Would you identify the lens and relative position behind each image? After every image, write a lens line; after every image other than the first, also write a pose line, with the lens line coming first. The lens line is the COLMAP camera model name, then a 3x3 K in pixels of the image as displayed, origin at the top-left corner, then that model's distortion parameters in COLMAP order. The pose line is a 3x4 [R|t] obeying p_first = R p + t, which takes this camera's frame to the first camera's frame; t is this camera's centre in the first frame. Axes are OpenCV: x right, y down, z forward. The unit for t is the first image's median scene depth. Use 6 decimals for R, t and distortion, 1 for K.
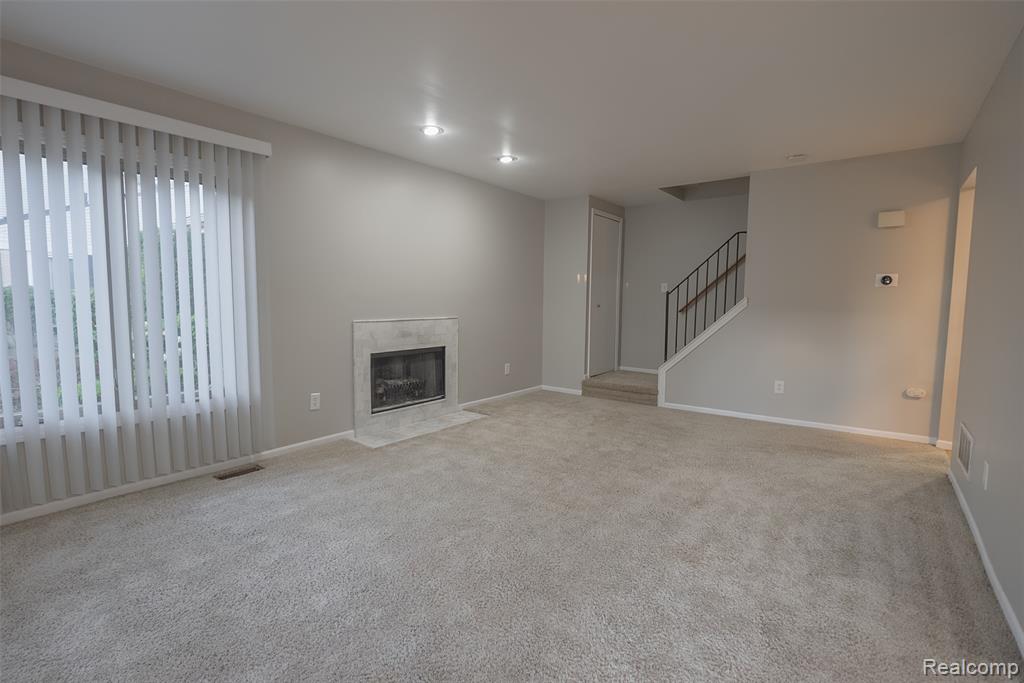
lens RADIAL K [[485.3, 0, 564.9], [0, 485.3, 315.8], [0, 0, 1]] dist [-0.002911, -0.000322]
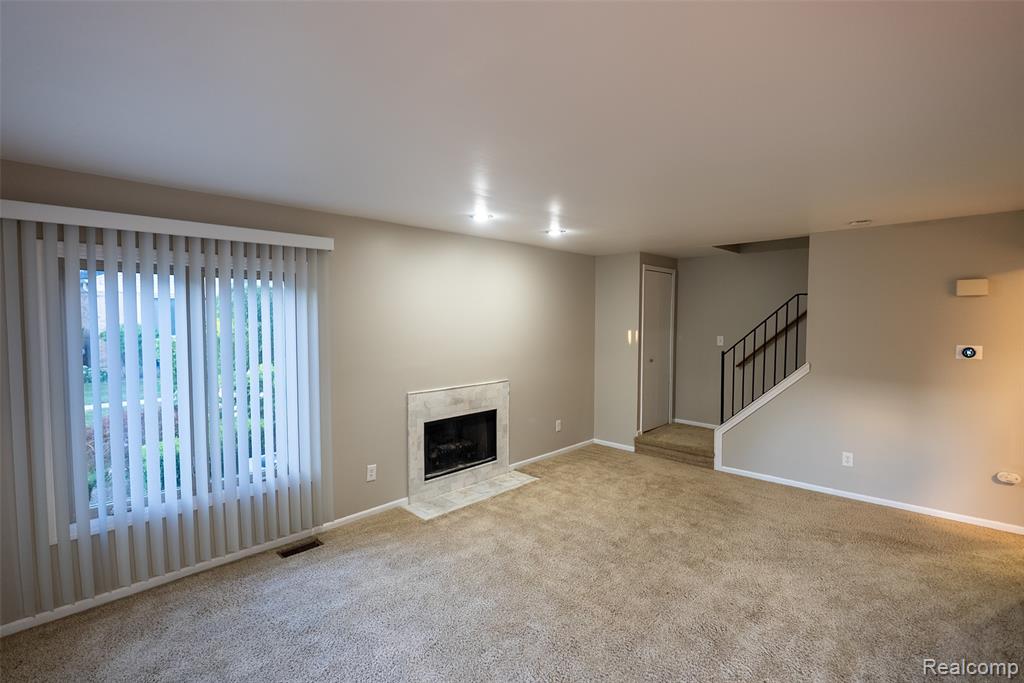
lens RADIAL K [[485.3, 0, 564.9], [0, 485.3, 315.8], [0, 0, 1]] dist [-0.002911, -0.000322]
pose [[0.993221, -0.005547, -0.116109, 0.016242], [0.000982, 0.999225, -0.039338, -0.109239], [0.116237, 0.038957, 0.992457, 0.006337]]
